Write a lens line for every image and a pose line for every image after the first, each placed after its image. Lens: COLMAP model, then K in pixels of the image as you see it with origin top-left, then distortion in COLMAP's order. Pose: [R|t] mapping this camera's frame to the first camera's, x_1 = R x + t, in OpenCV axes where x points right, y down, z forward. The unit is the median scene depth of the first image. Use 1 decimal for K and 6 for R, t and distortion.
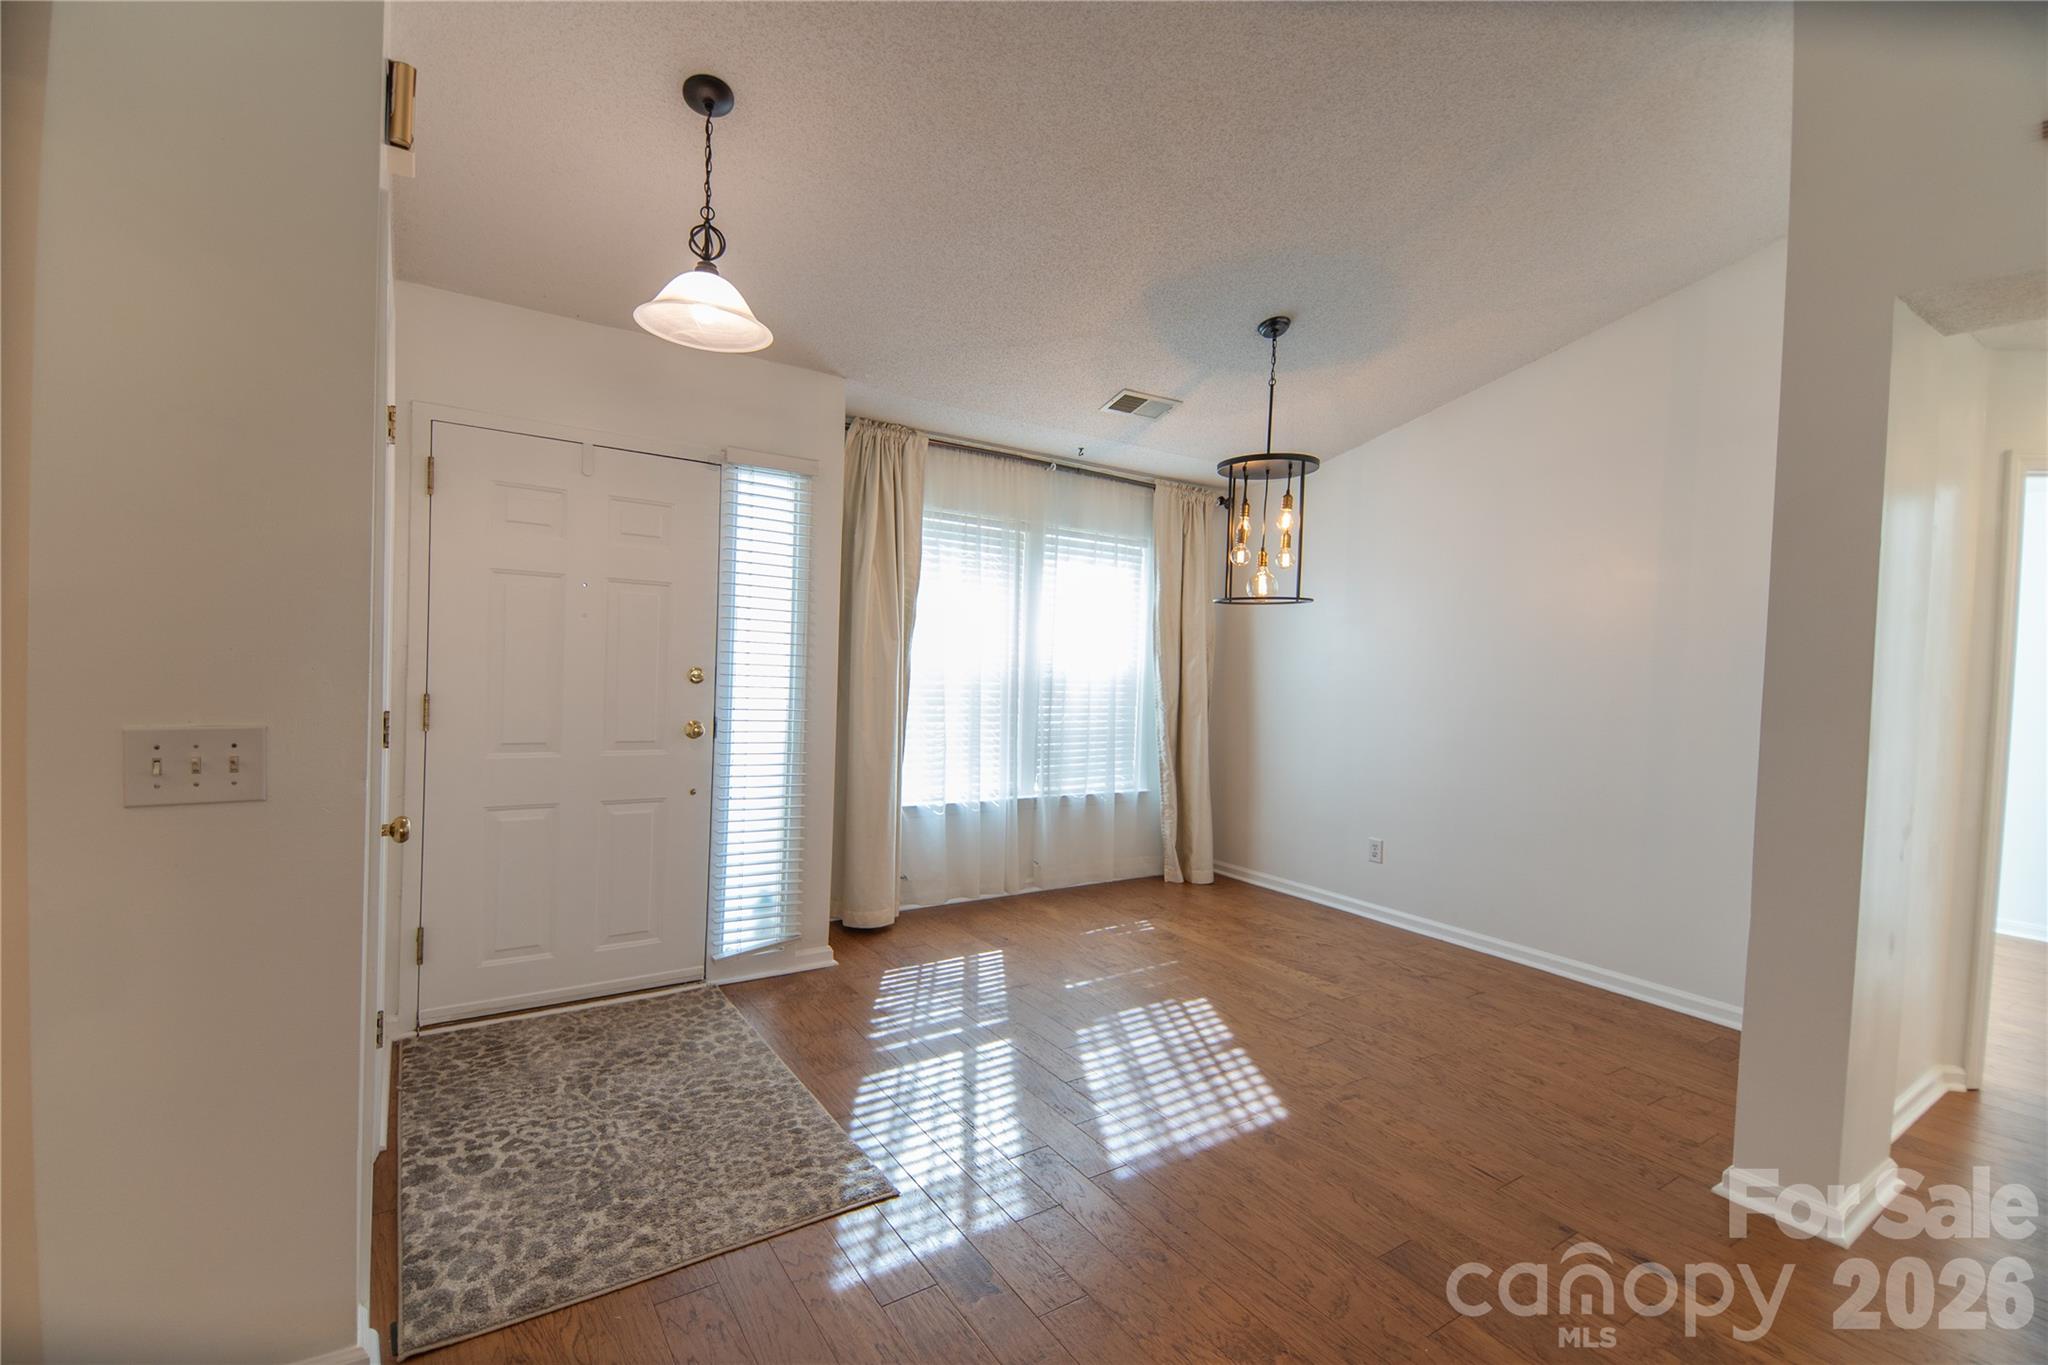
lens RADIAL K [[904.0, 0, 1025.5], [0, 904.0, 682.3], [0, 0, 1]] dist [0.066733, -0.043305]
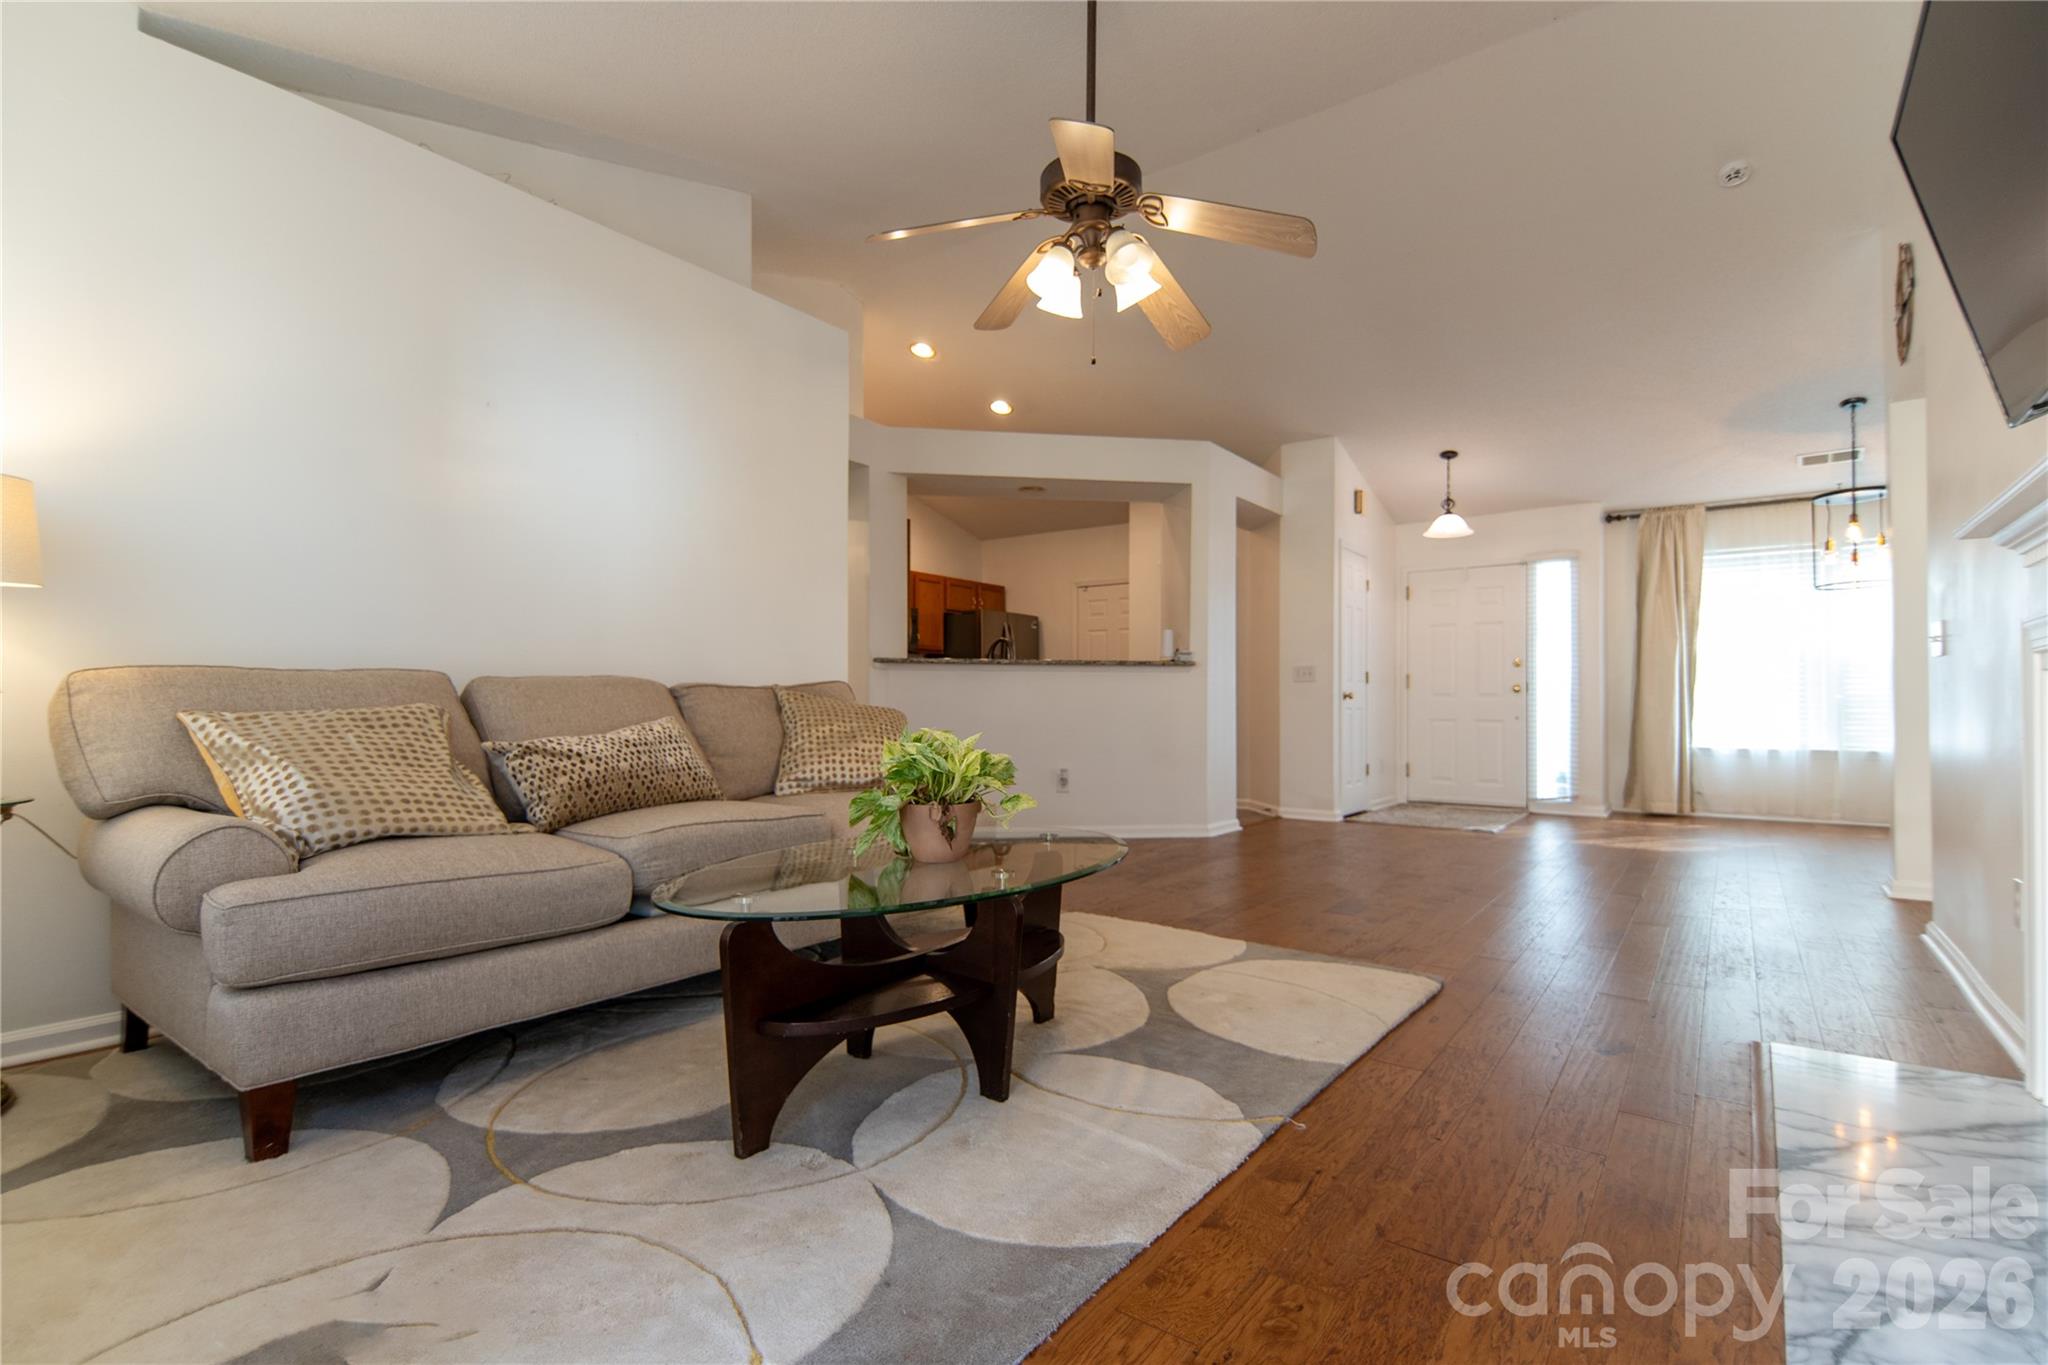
lens RADIAL K [[943.1, 0, 1024.0], [0, 943.1, 682.5], [0, 0, 1]] dist [0.073598, -0.053455]
pose [[0.334219, -0.054347, -0.940927, 1.276465], [-0.014822, 0.997910, -0.062903, 0.184027], [0.942379, 0.034970, 0.332715, -0.775225]]
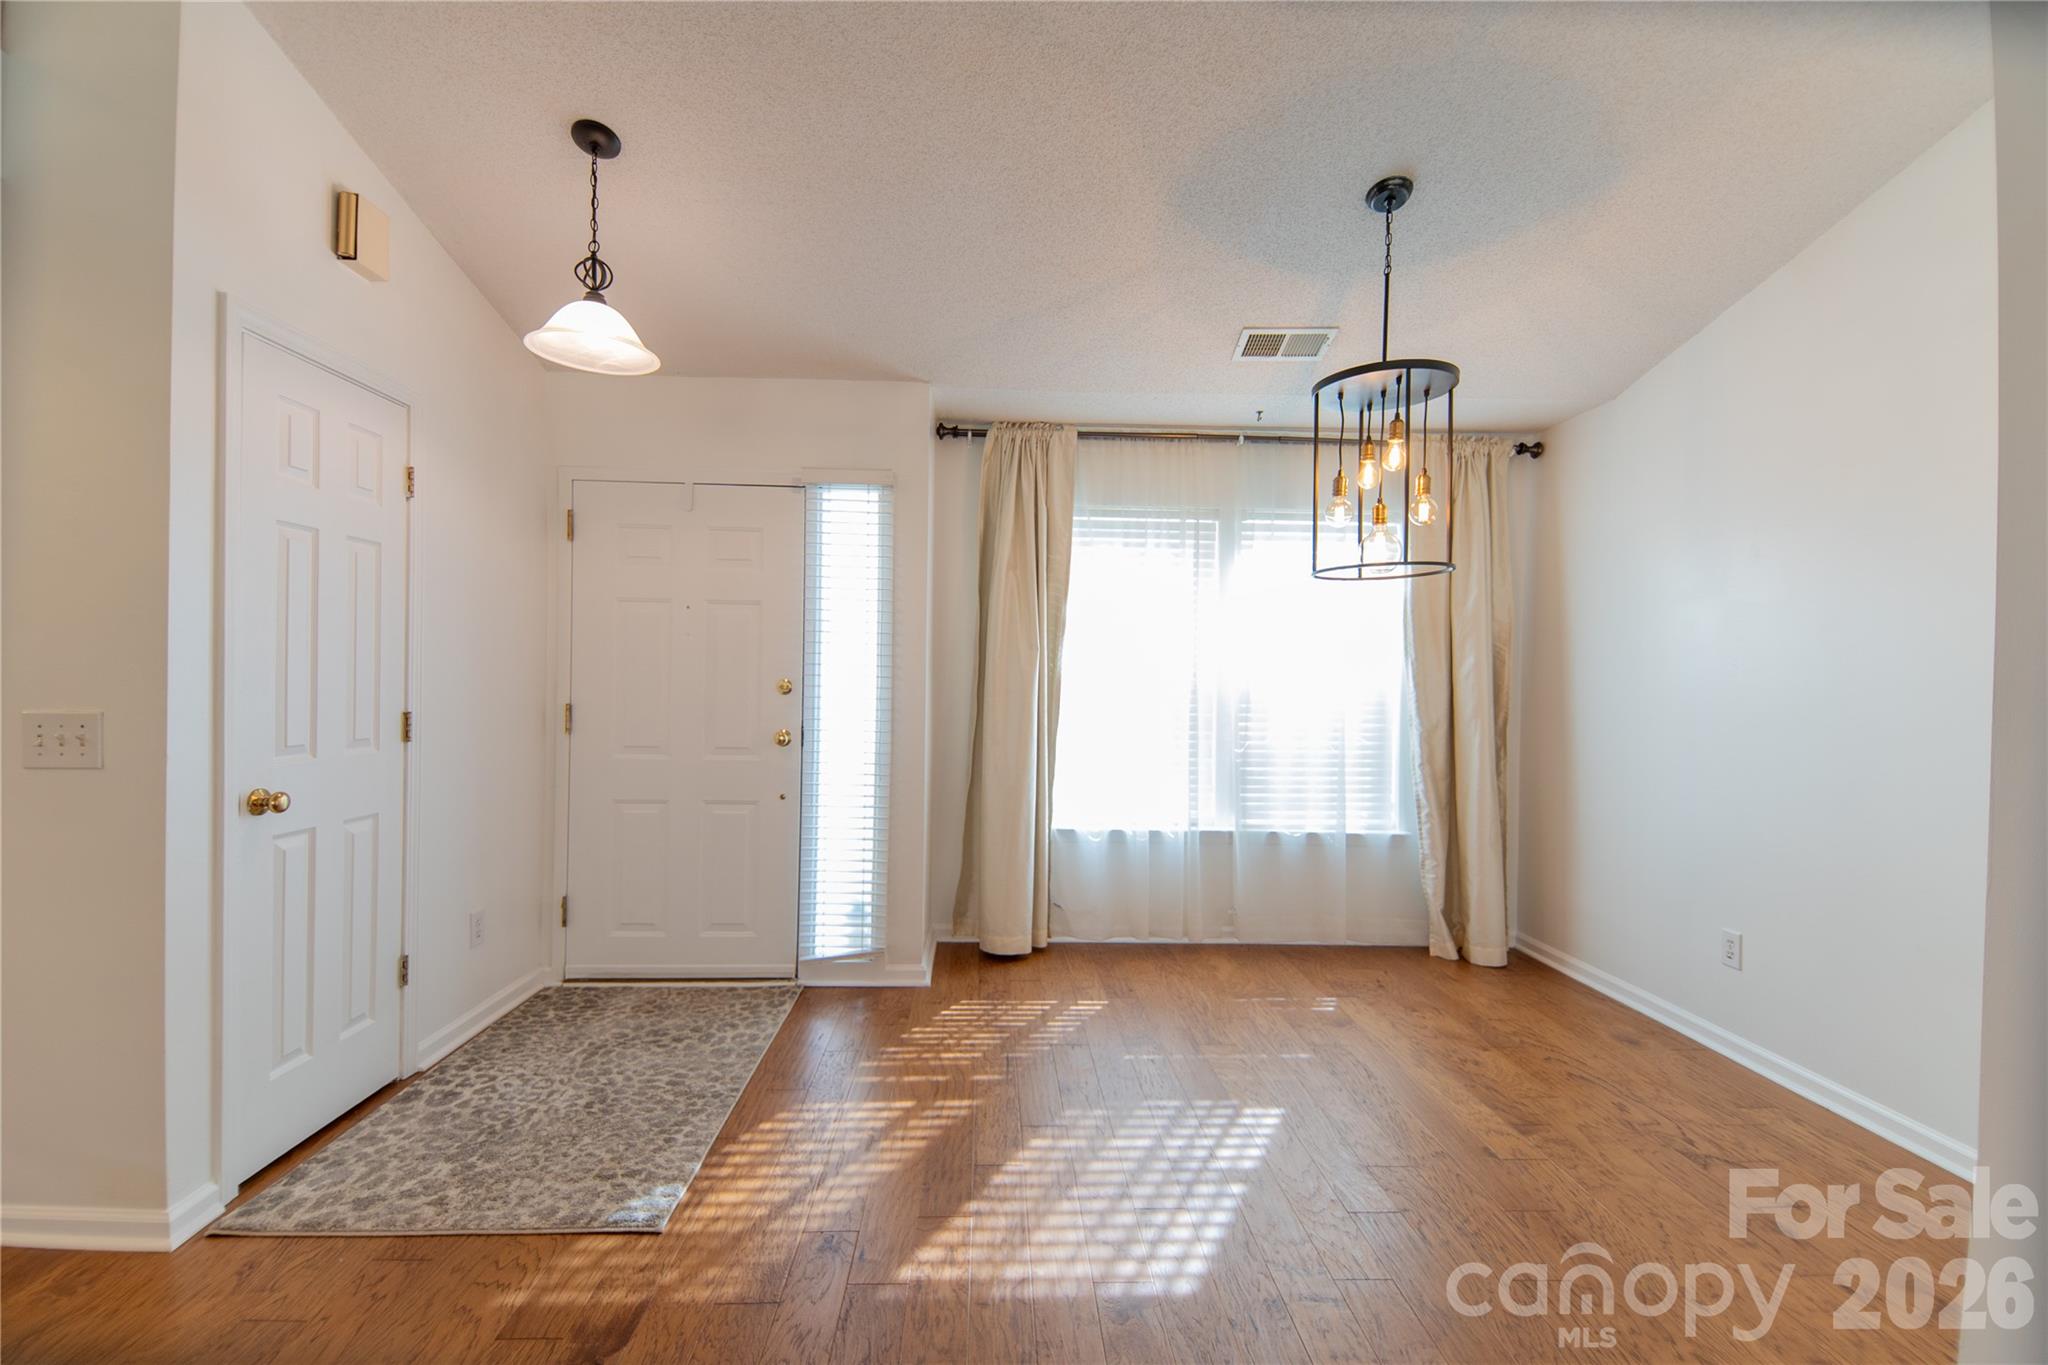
lens RADIAL K [[904.0, 0, 1025.5], [0, 904.0, 682.3], [0, 0, 1]] dist [0.066733, -0.043305]
pose [[0.847194, -0.019890, -0.530911, 0.412643], [0.003233, 0.999473, -0.032287, 0.021087], [0.531274, 0.025637, 0.846812, 0.239641]]
